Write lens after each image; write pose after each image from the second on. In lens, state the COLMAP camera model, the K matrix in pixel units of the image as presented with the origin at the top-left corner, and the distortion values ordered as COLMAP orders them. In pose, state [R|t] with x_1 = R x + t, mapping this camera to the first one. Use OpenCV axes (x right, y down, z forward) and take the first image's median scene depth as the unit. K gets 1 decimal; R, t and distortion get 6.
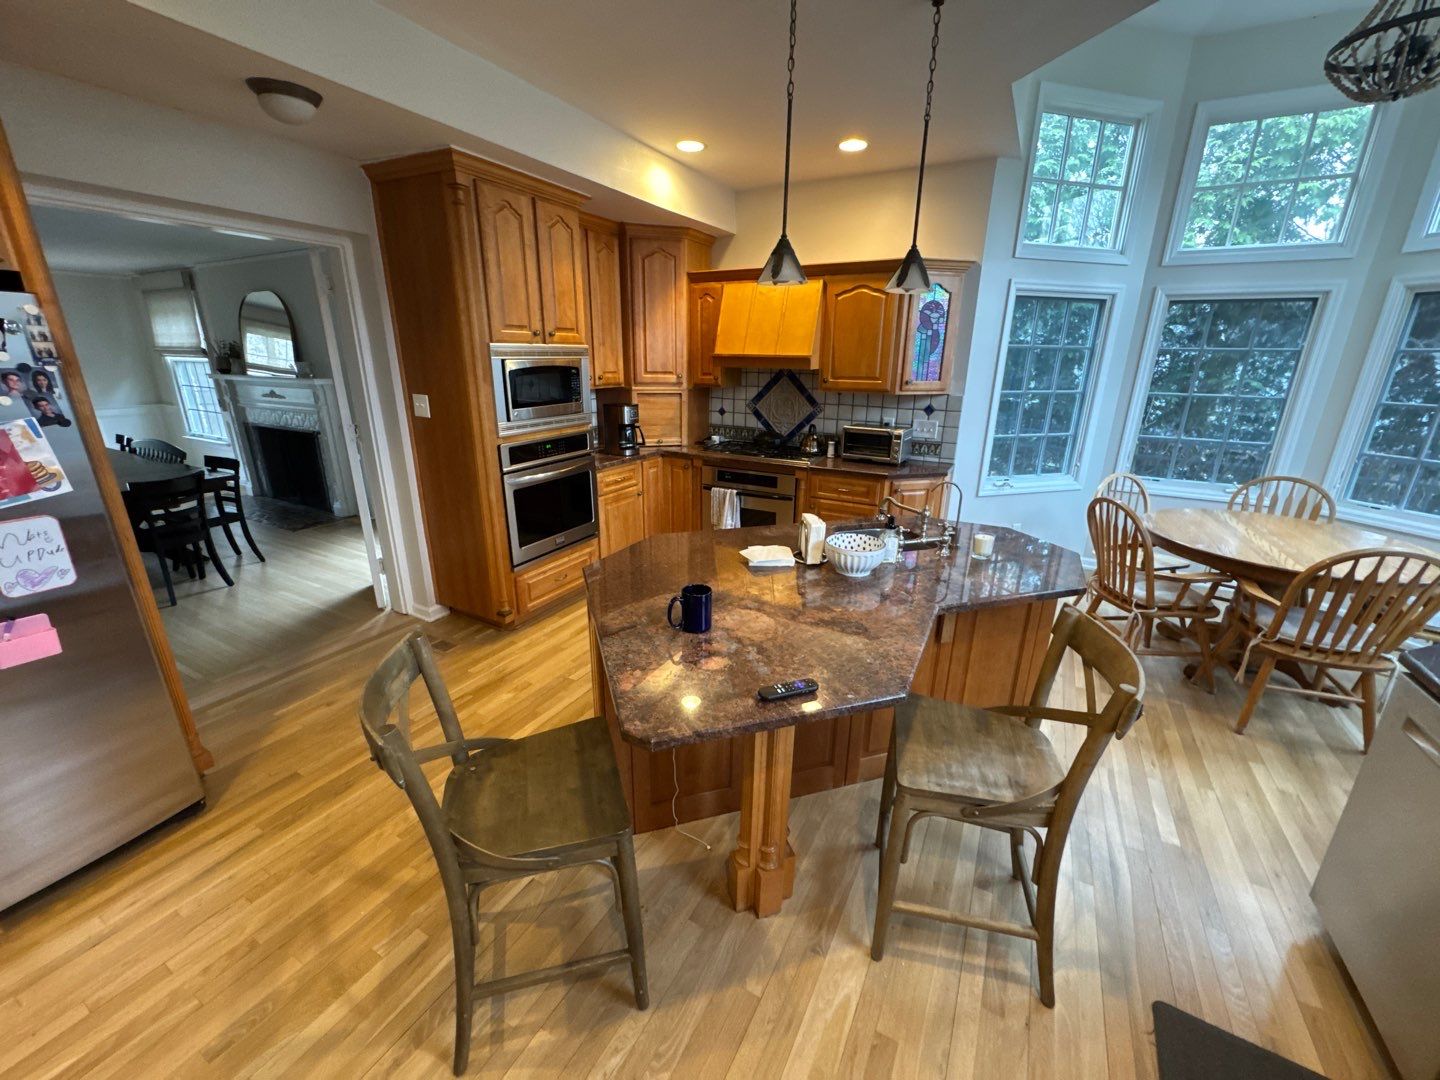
lens RADIAL K [[583.0, 0, 725.9], [0, 583.0, 540.7], [0, 0, 1]] dist [-0.001099, 0.000174]
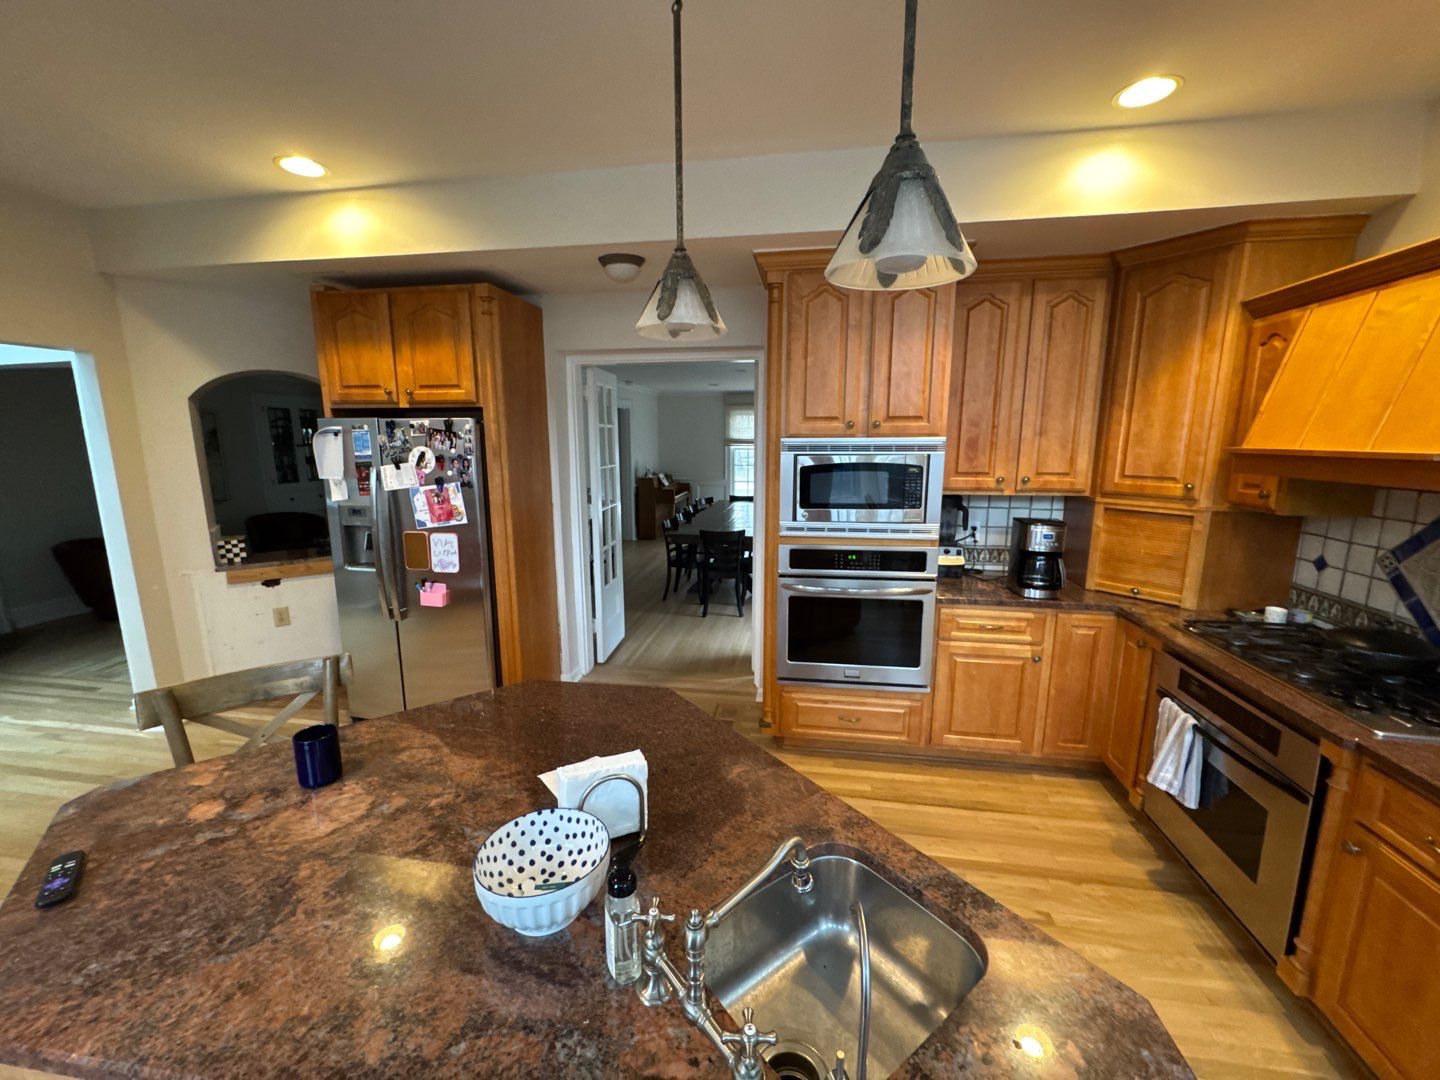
lens RADIAL K [[583.0, 0, 725.9], [0, 583.0, 540.7], [0, 0, 1]] dist [-0.001099, 0.000174]
pose [[0.315218, 0.154675, -0.936330, 0.330147], [-0.286024, 0.956236, 0.061672, -0.150269], [0.904891, 0.248373, 0.345664, 0.449866]]
